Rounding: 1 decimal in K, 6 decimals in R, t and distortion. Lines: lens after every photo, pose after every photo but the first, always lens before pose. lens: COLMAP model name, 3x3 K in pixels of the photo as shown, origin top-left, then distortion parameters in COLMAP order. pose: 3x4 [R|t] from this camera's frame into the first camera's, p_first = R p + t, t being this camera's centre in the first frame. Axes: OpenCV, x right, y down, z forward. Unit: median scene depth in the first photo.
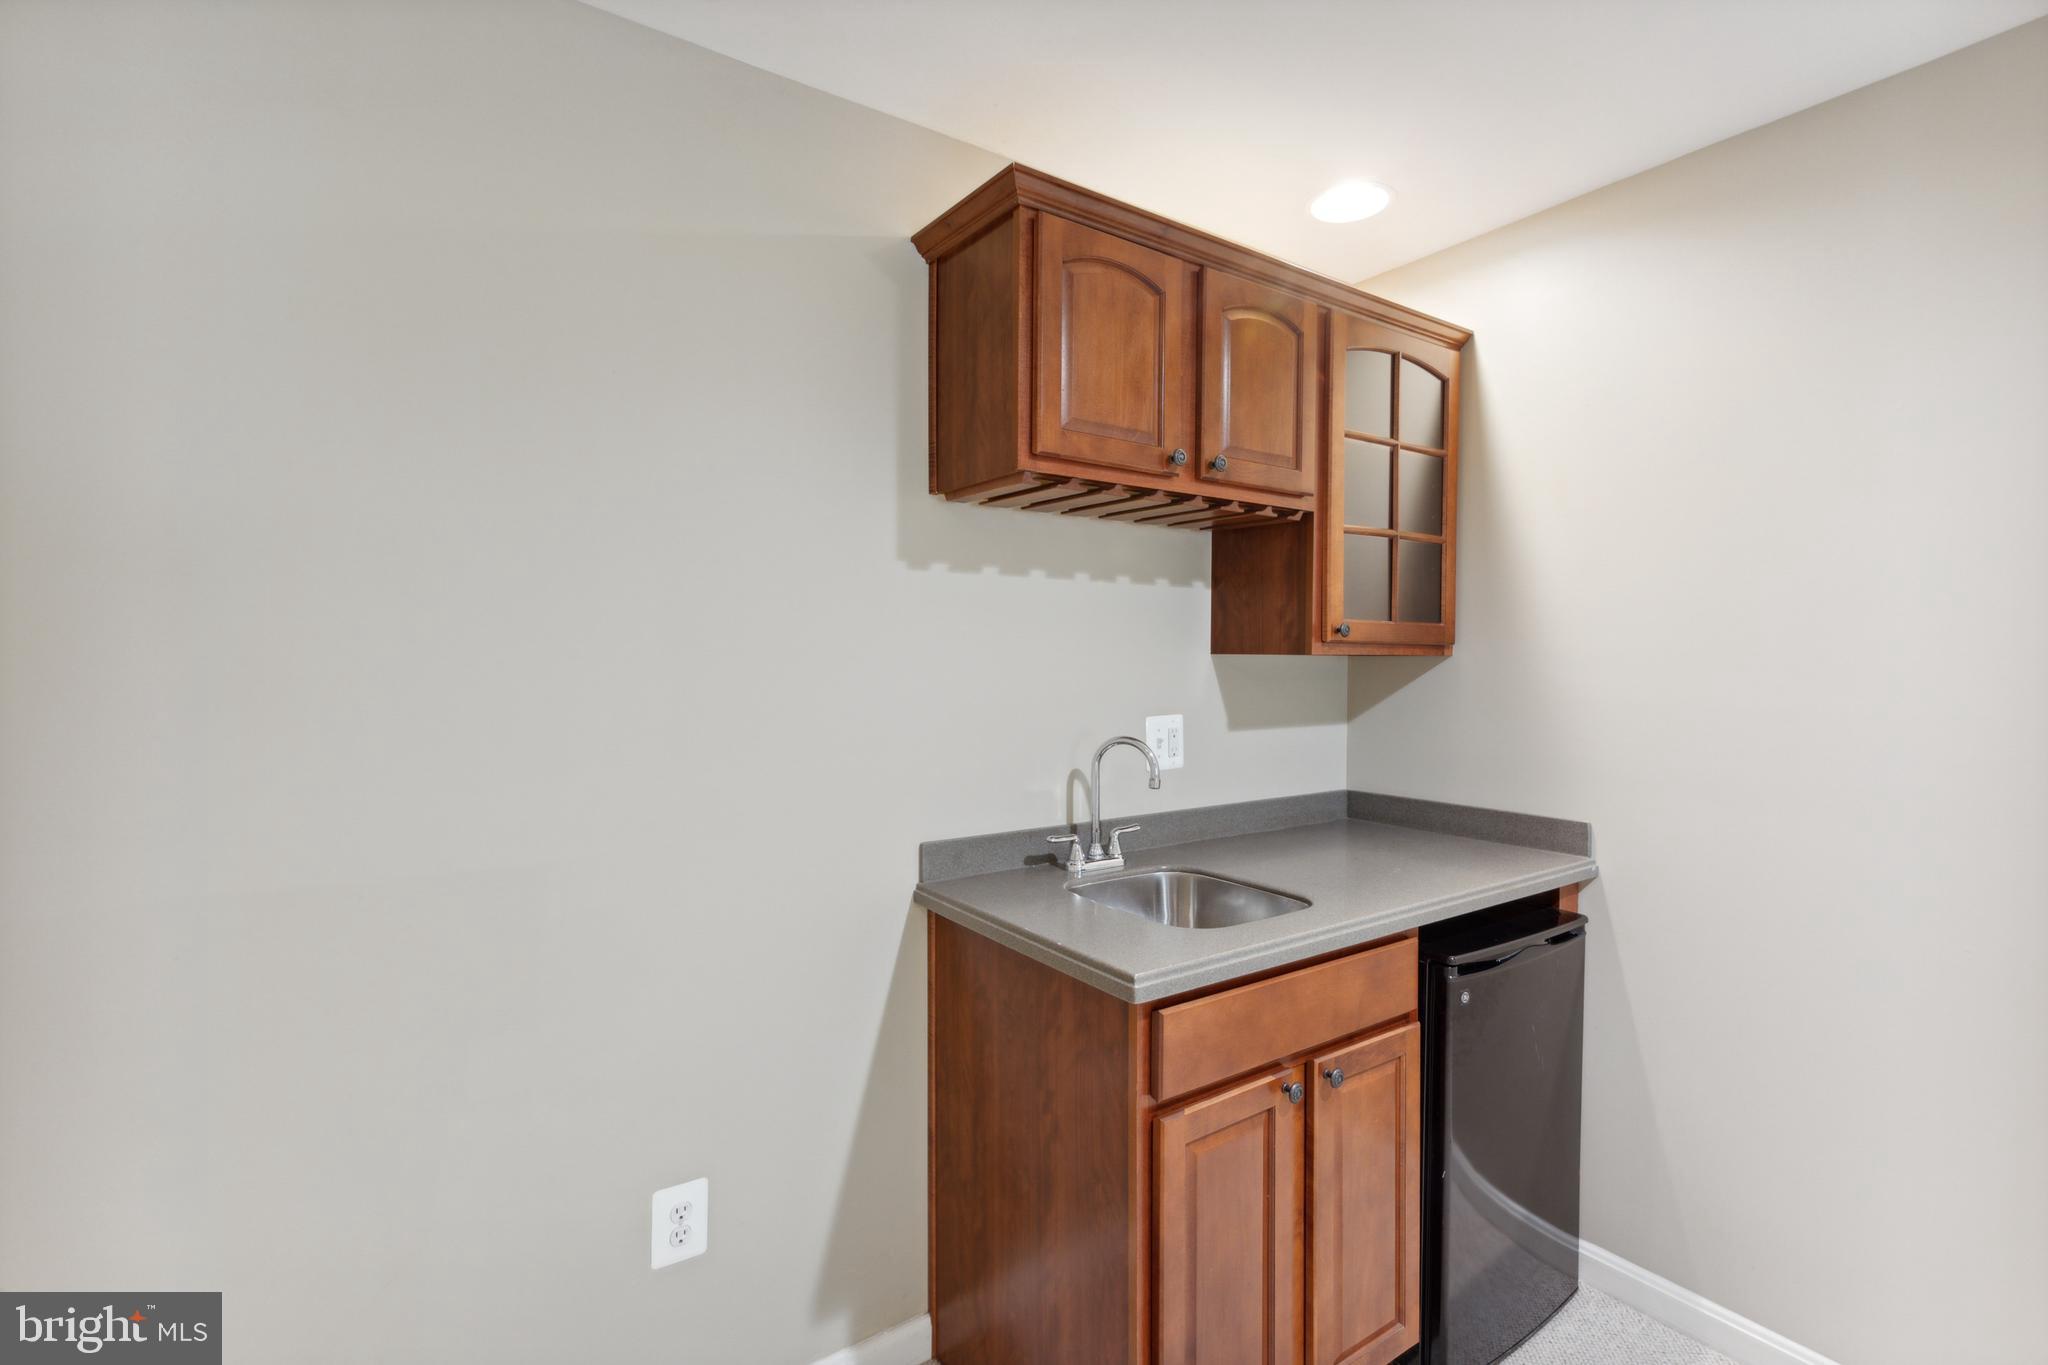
lens RADIAL K [[932.5, 0, 1023.7], [0, 932.5, 676.3], [0, 0, 1]] dist [0.003787, 0.000686]
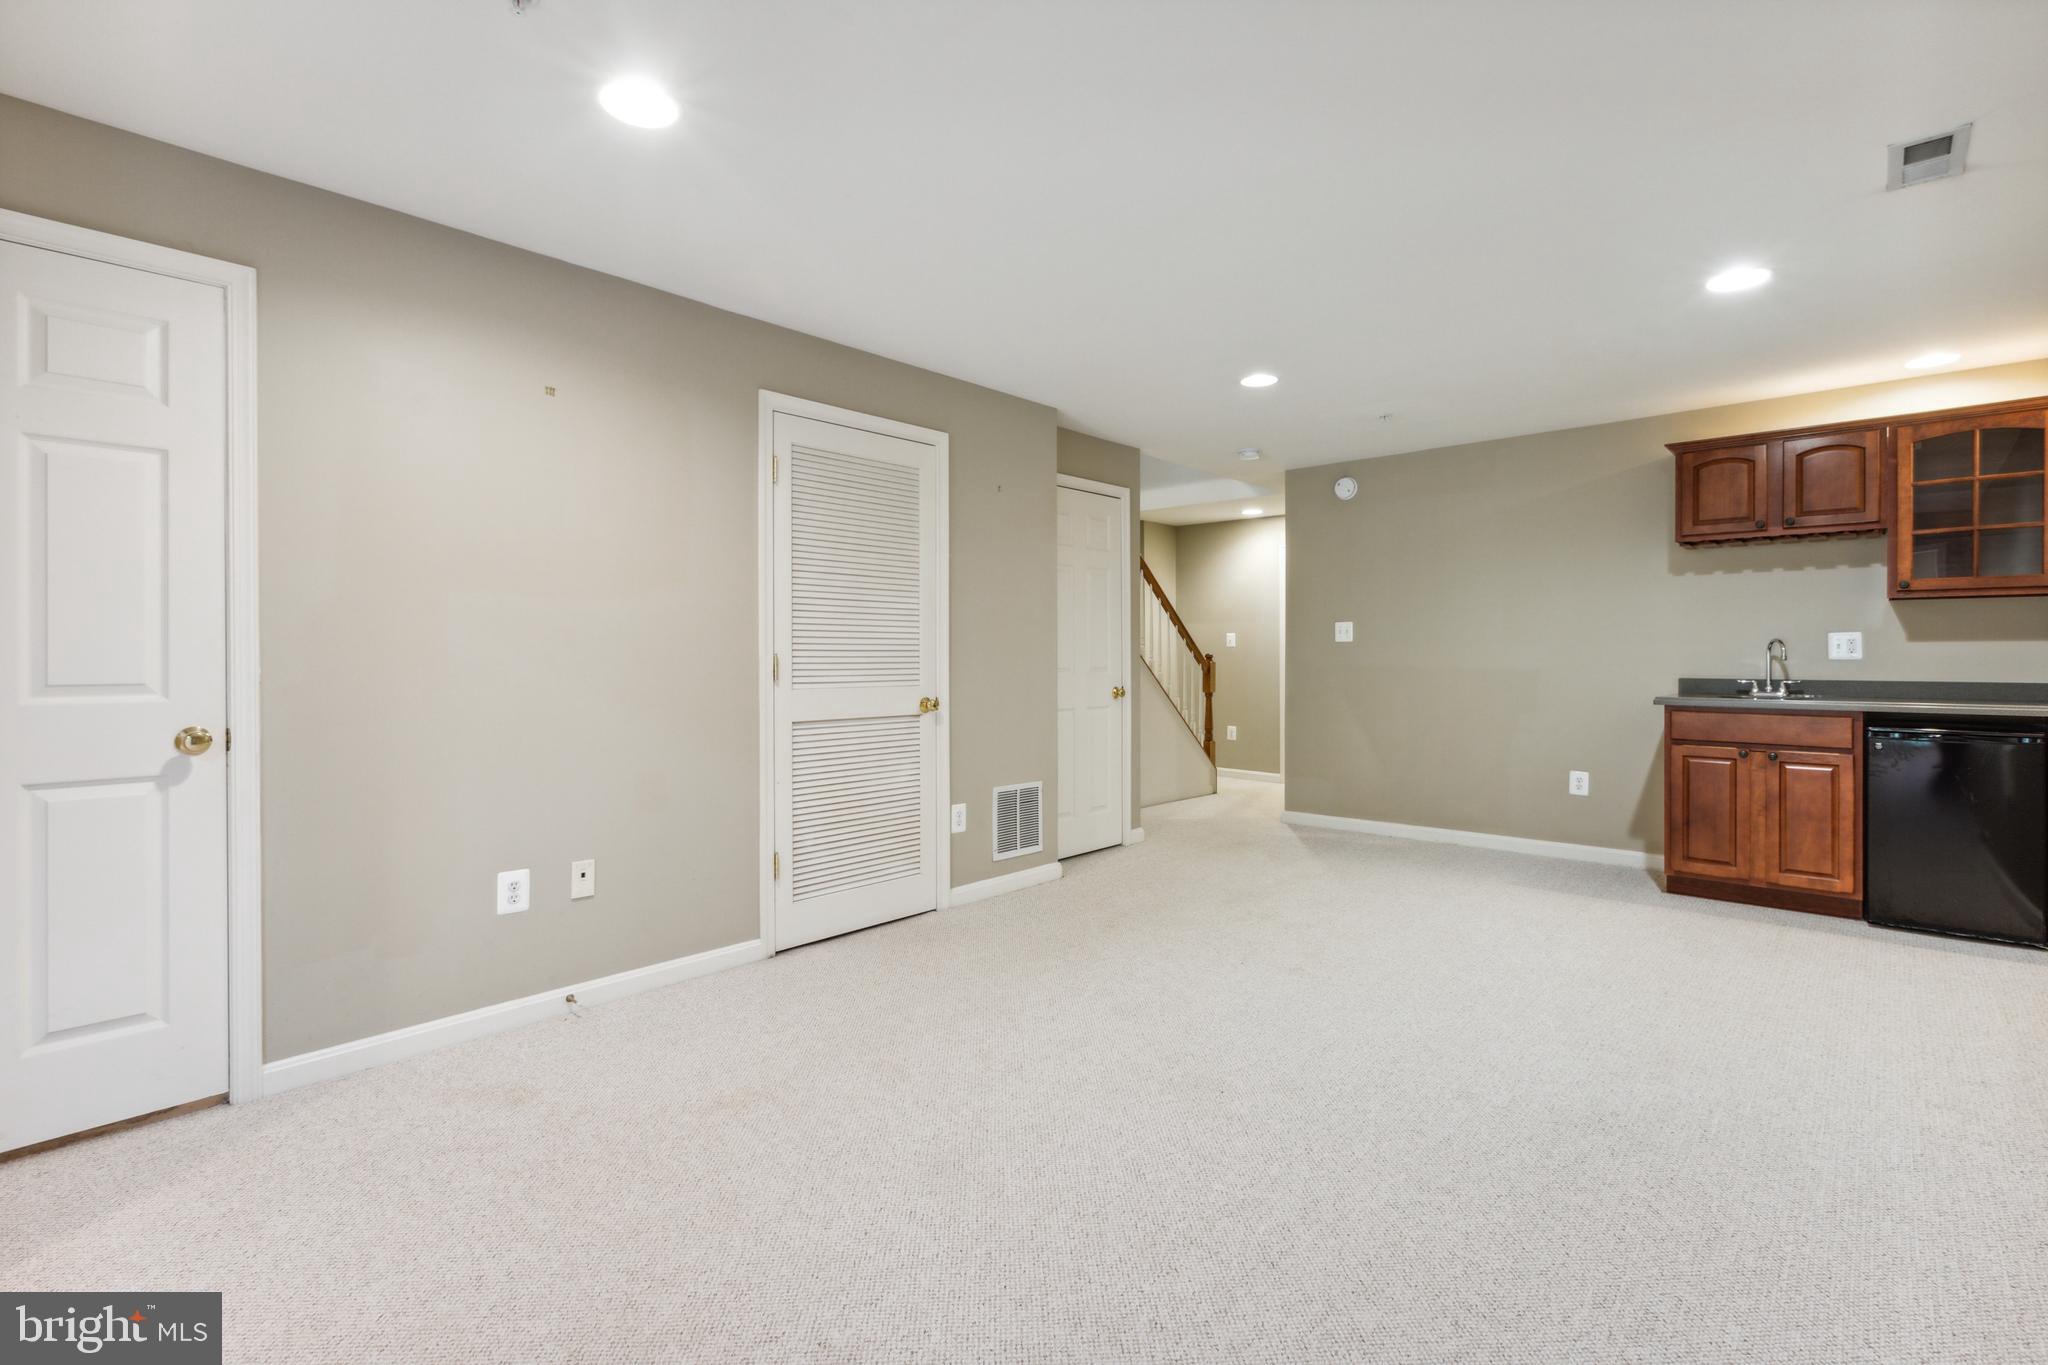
lens RADIAL K [[932.7, 0, 1024.7], [0, 932.7, 668.7], [0, 0, 1]] dist [-0.000851, 0.000094]
pose [[0.218440, 0.007116, -0.975824, 2.130710], [-0.020006, 0.999796, 0.002813, 0.184610], [0.975645, 0.018908, 0.218538, -1.447575]]
